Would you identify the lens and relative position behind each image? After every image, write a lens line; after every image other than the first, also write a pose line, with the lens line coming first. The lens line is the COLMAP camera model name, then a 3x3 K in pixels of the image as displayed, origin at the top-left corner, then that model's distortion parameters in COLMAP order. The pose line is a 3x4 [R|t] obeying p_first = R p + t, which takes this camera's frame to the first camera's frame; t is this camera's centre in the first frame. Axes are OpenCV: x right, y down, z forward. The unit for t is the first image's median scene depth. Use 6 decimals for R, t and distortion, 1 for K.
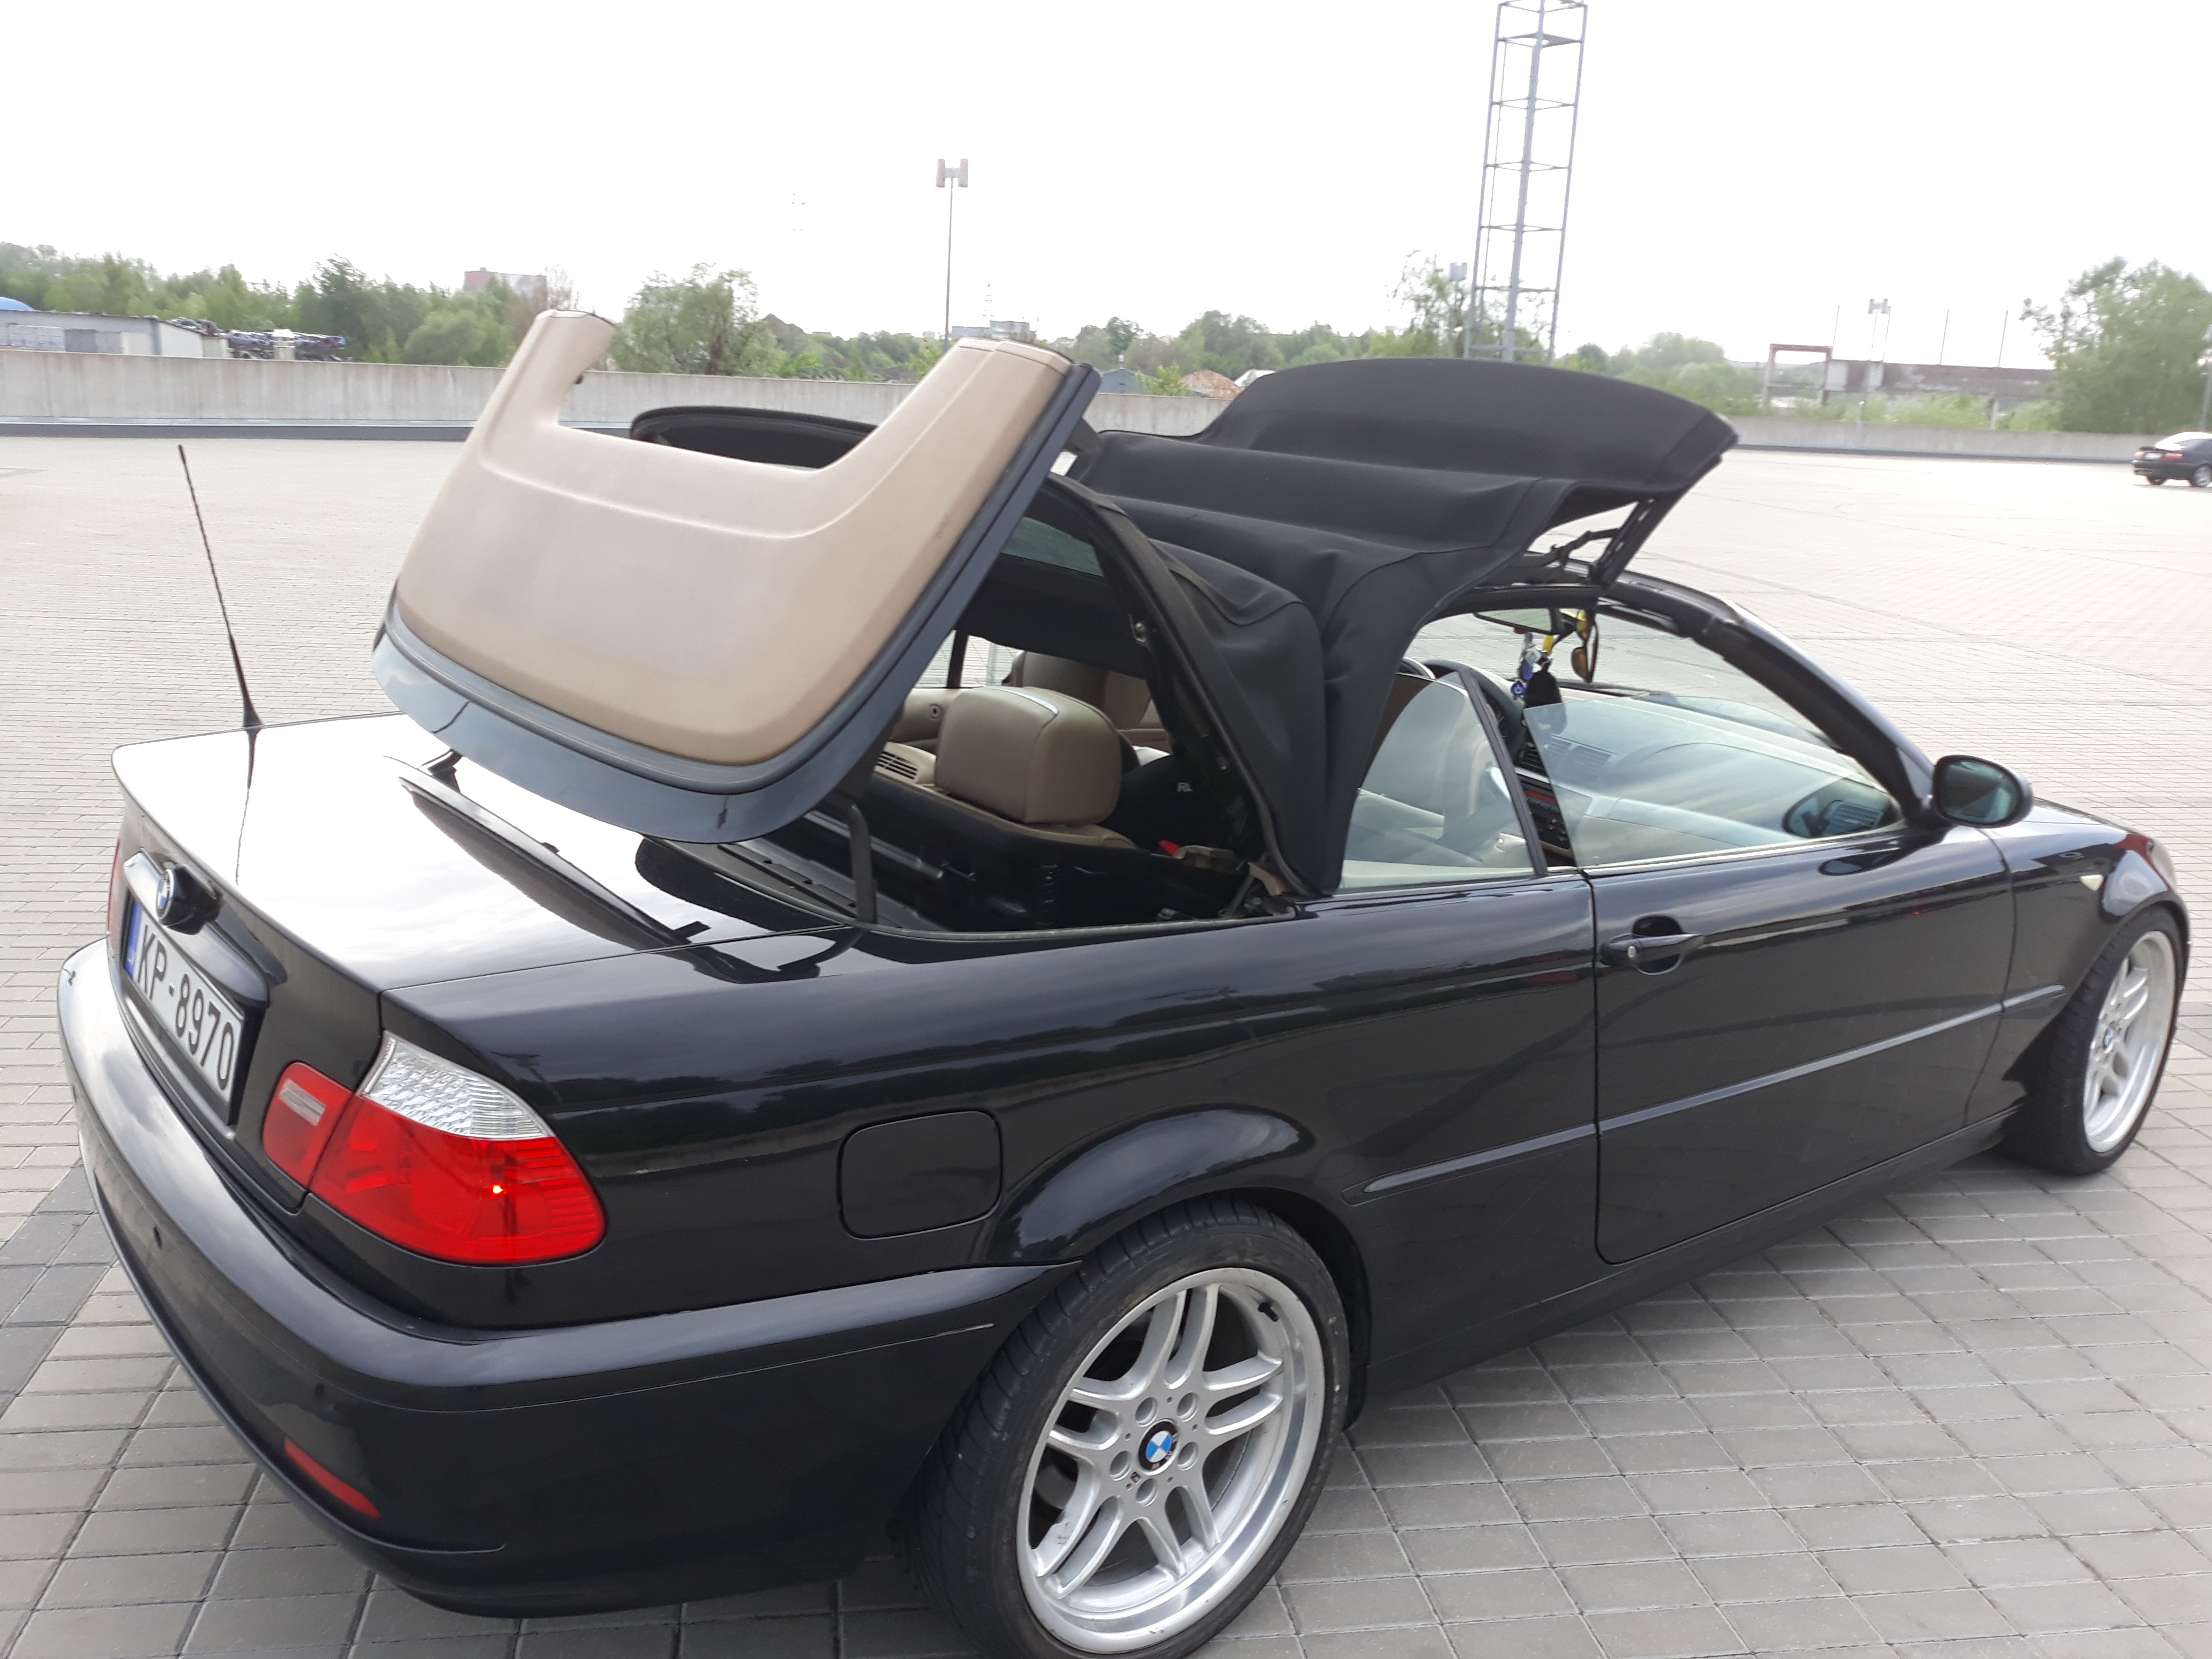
lens RADIAL K [[1823.5, 0, 1114.9], [0, 1823.5, 844.8], [0, 0, 1]] dist [-0.017349, 0.023224]
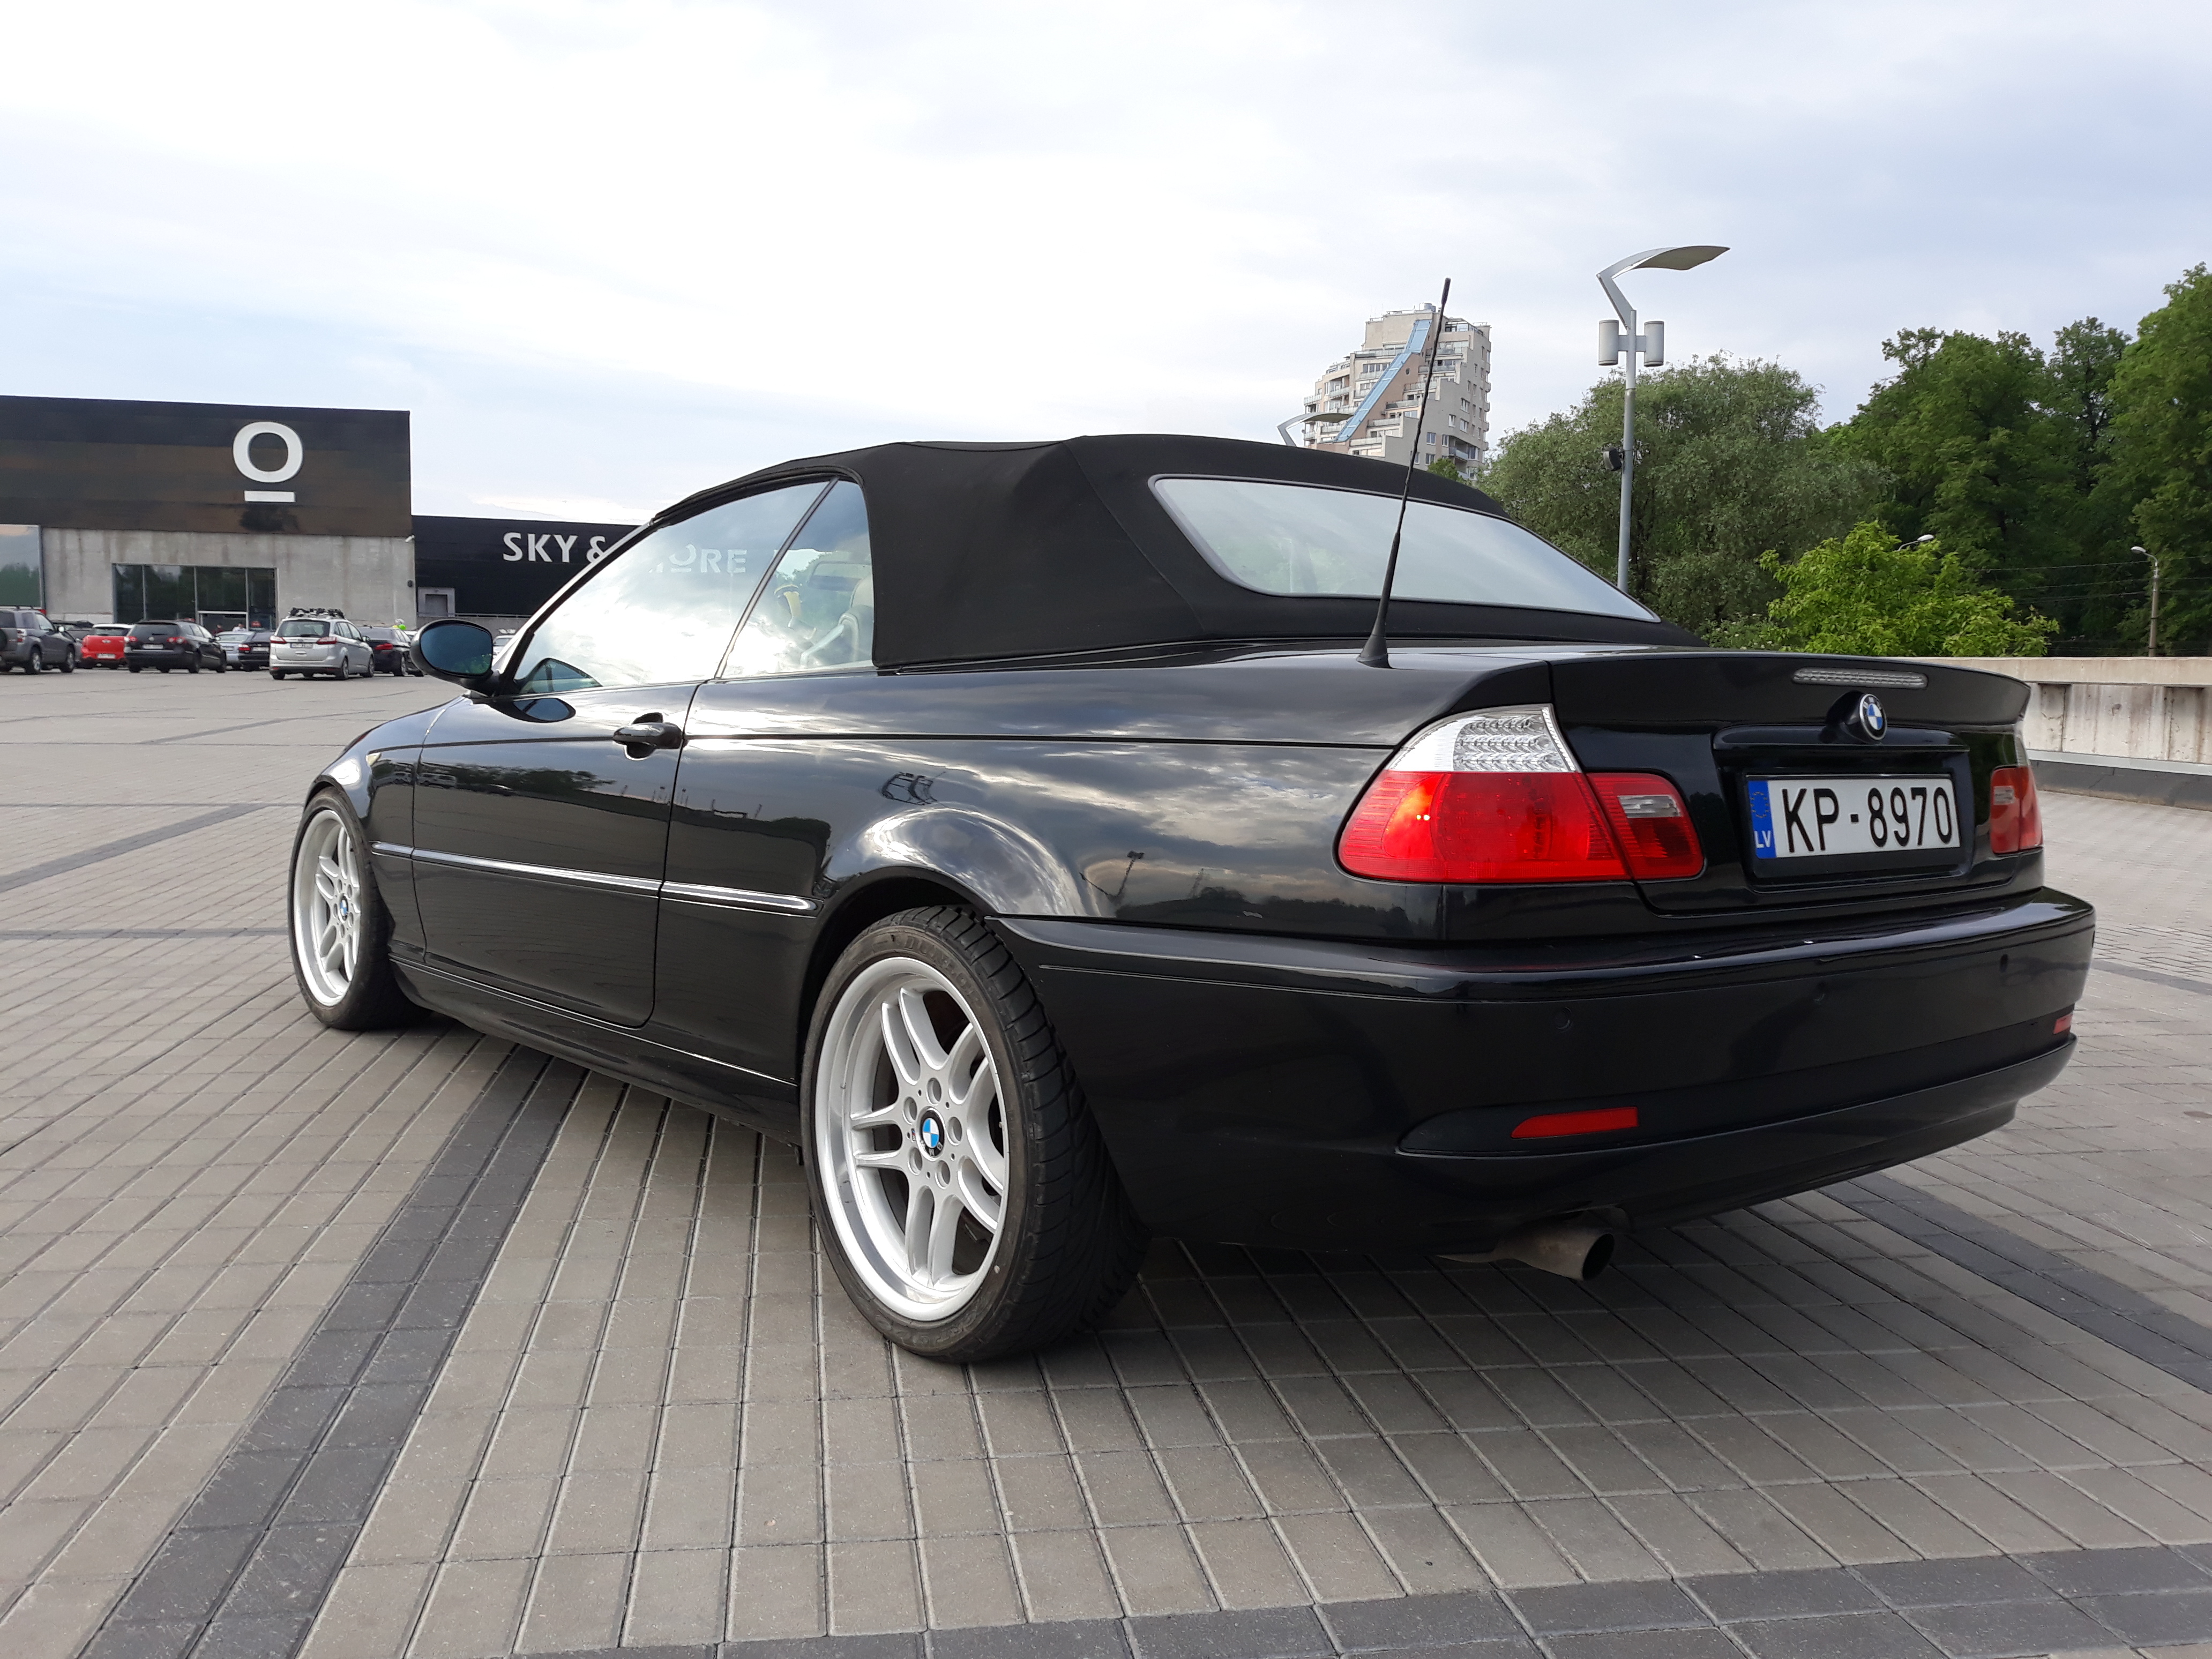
lens RADIAL K [[1823.5, 0, 1114.9], [0, 1823.5, 844.8], [0, 0, 1]] dist [-0.017349, 0.023224]
pose [[-0.000849, -0.148662, 0.988888, -1.221400], [0.231216, 0.962062, 0.144827, -0.122116], [-0.972902, 0.228770, 0.033556, 1.082725]]
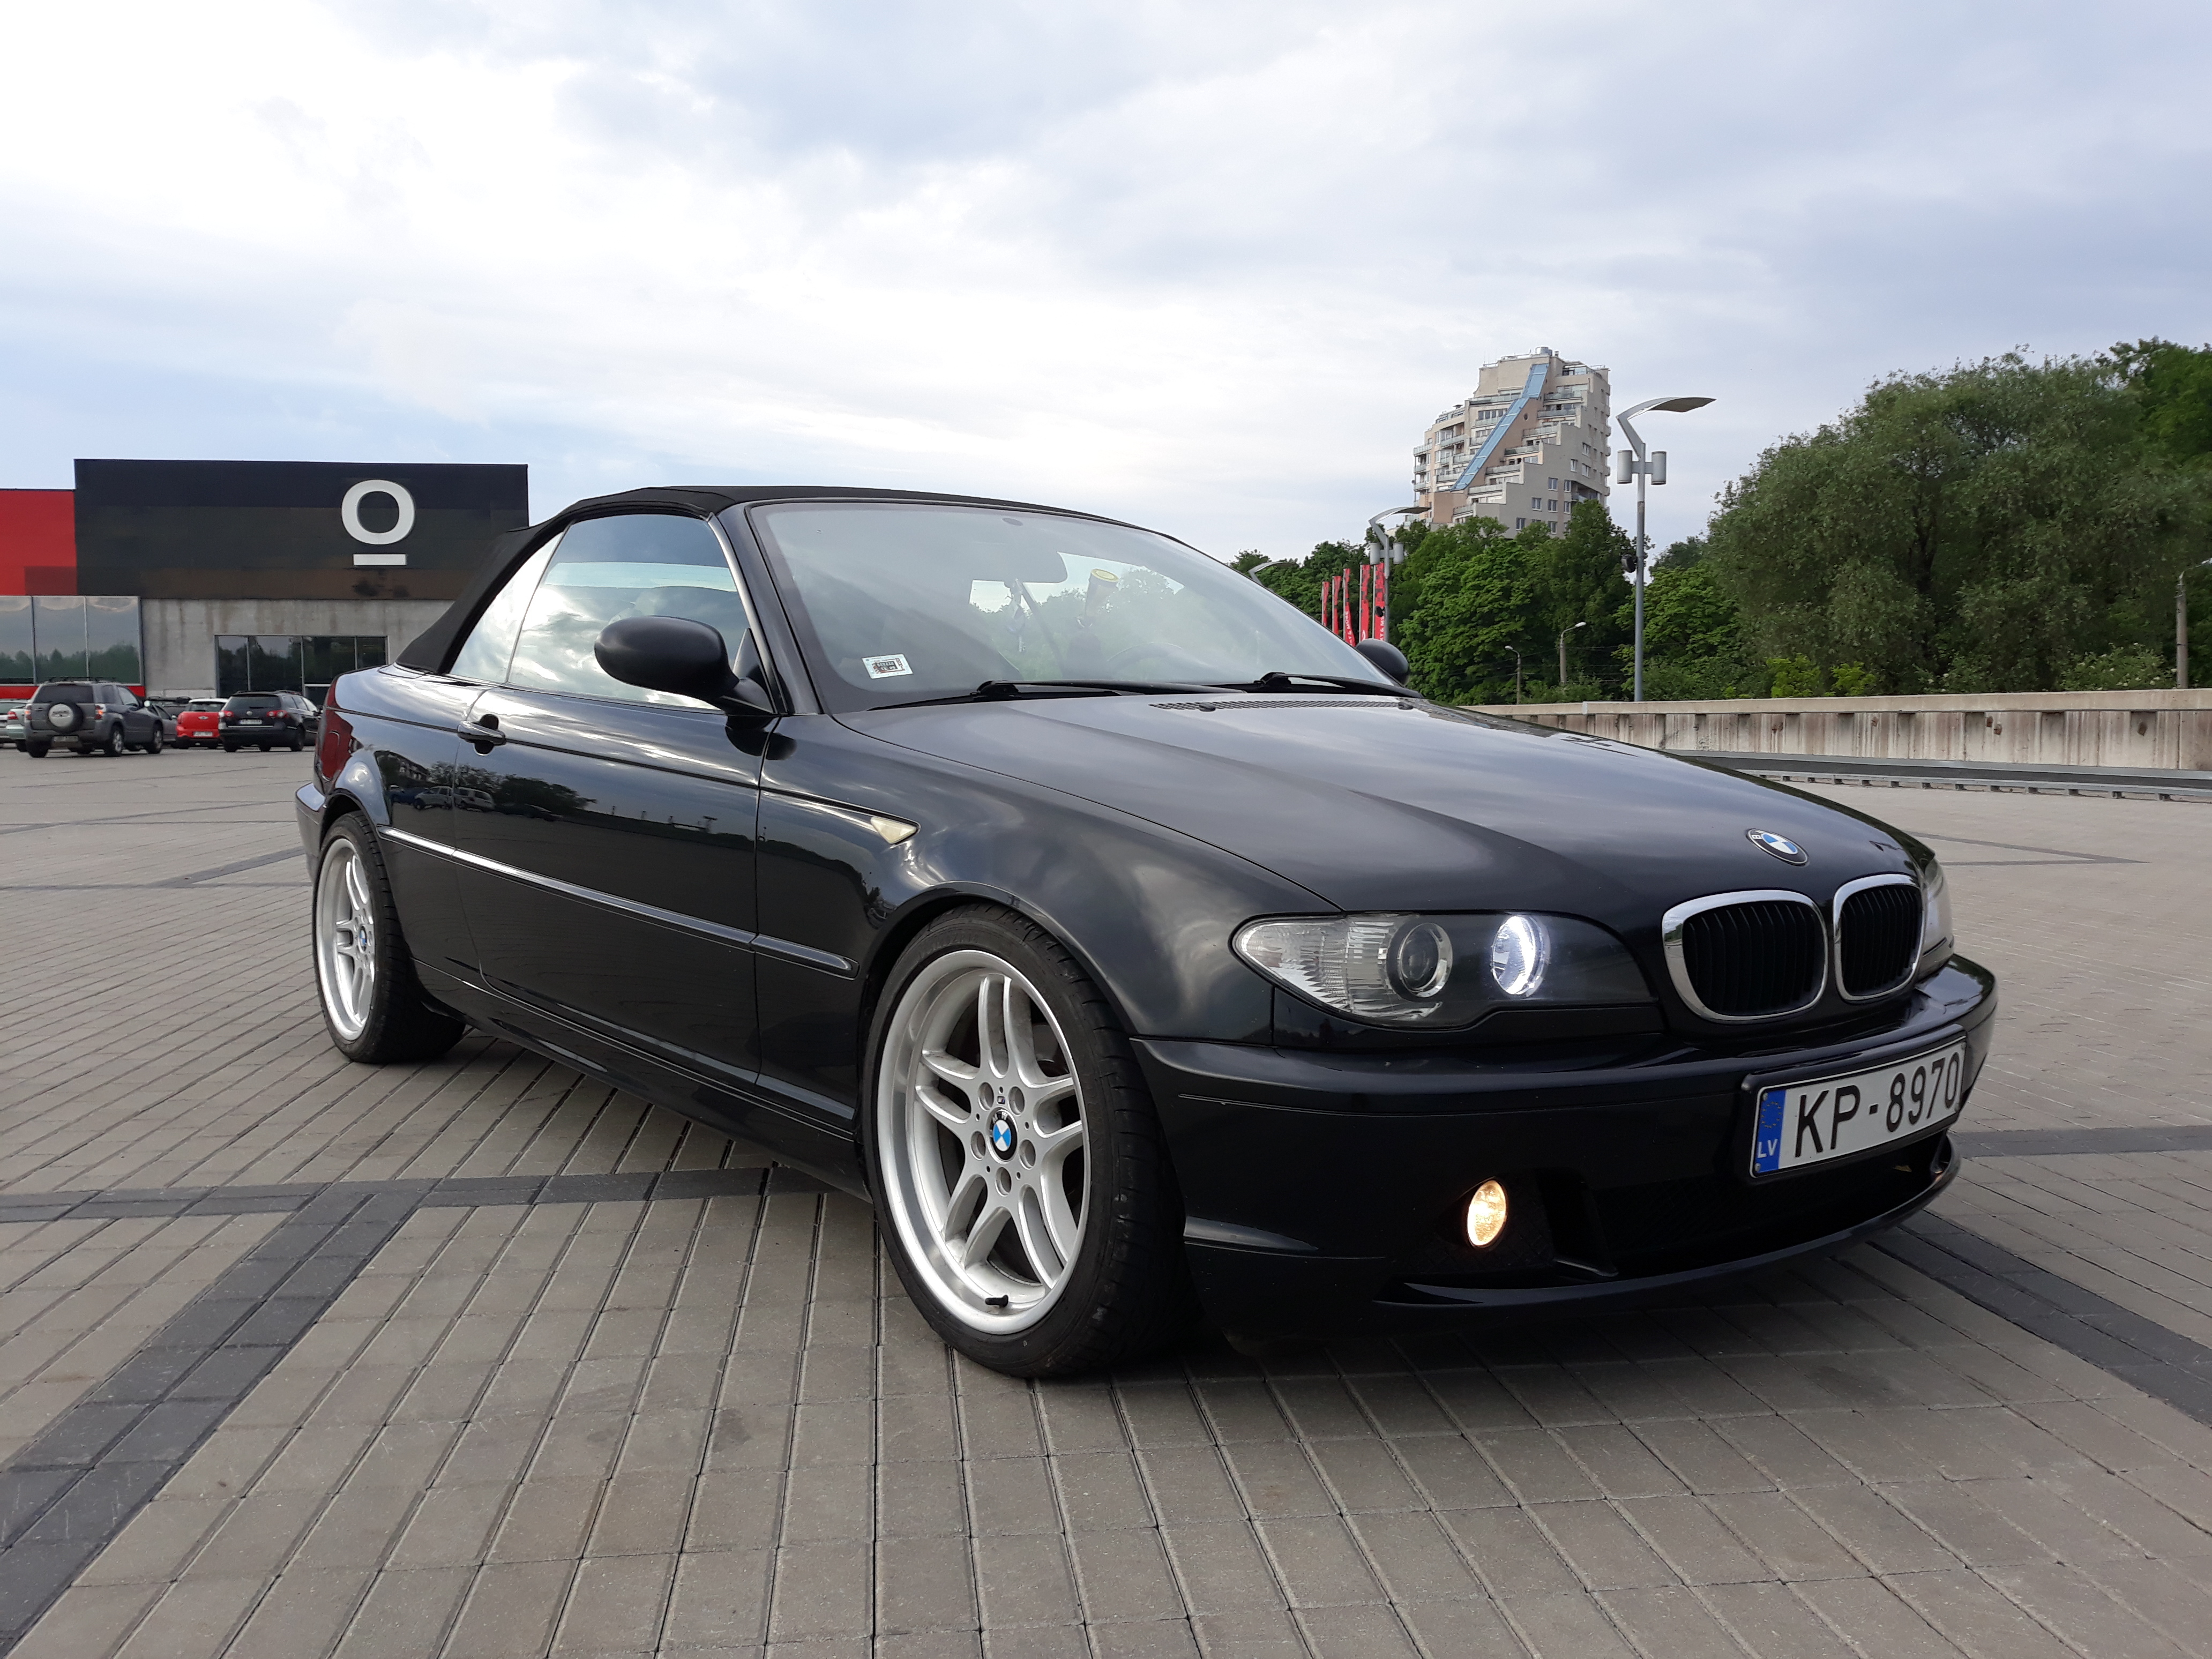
lens RADIAL K [[1823.5, 0, 1114.9], [0, 1823.5, 844.8], [0, 0, 1]] dist [-0.017349, 0.023224]
pose [[0.047112, -0.116262, 0.992101, 1.474632], [0.252477, 0.962340, 0.100785, -0.280299], [-0.966455, 0.245734, 0.074692, 2.355532]]
